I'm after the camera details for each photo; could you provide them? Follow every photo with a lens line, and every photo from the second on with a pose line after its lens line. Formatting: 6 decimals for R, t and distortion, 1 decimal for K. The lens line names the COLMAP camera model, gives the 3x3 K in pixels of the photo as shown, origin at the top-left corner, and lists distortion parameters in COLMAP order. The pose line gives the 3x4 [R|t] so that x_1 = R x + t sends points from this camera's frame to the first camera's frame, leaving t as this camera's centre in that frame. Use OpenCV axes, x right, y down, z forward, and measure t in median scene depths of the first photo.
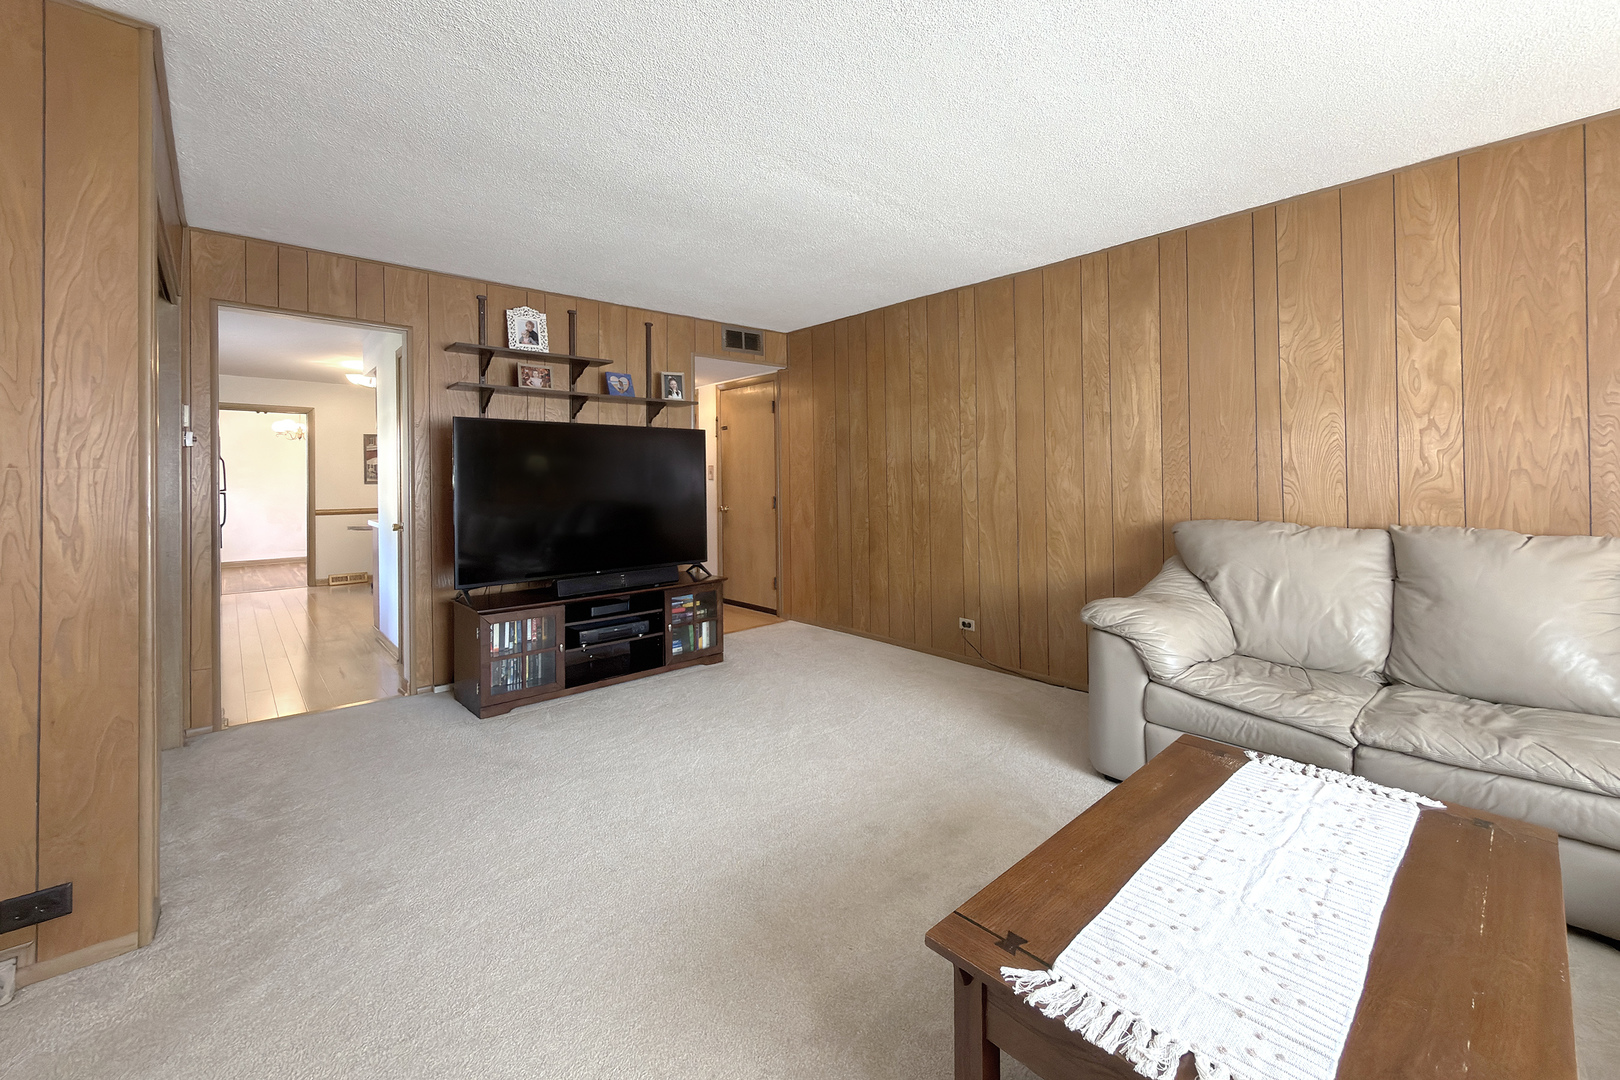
lens RADIAL K [[668.6, 0, 801.5], [0, 668.6, 477.2], [0, 0, 1]] dist [-0.003896, 0.000167]
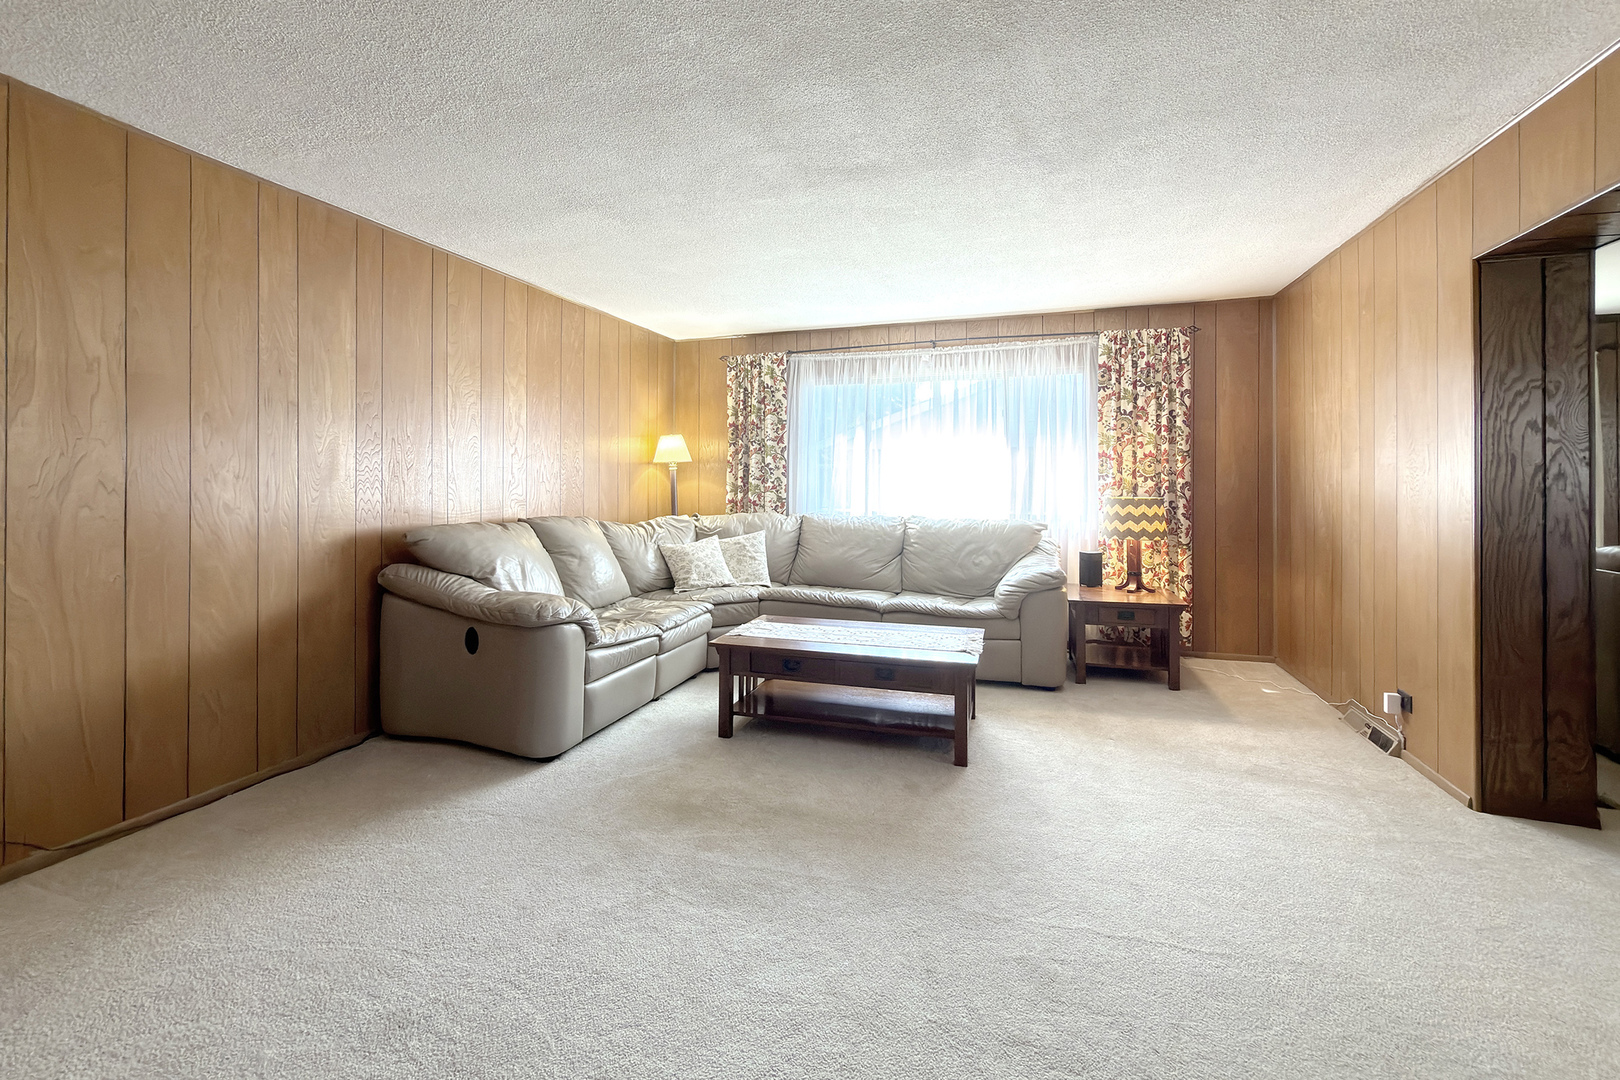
lens RADIAL K [[668.6, 0, 797.0], [0, 668.6, 493.6], [0, 0, 1]] dist [-0.003896, 0.000167]
pose [[-0.486947, 0.005710, 0.873413, -0.511674], [0.010842, 0.999941, -0.000492, 0.017390], [-0.873364, 0.009230, -0.486981, 0.874374]]
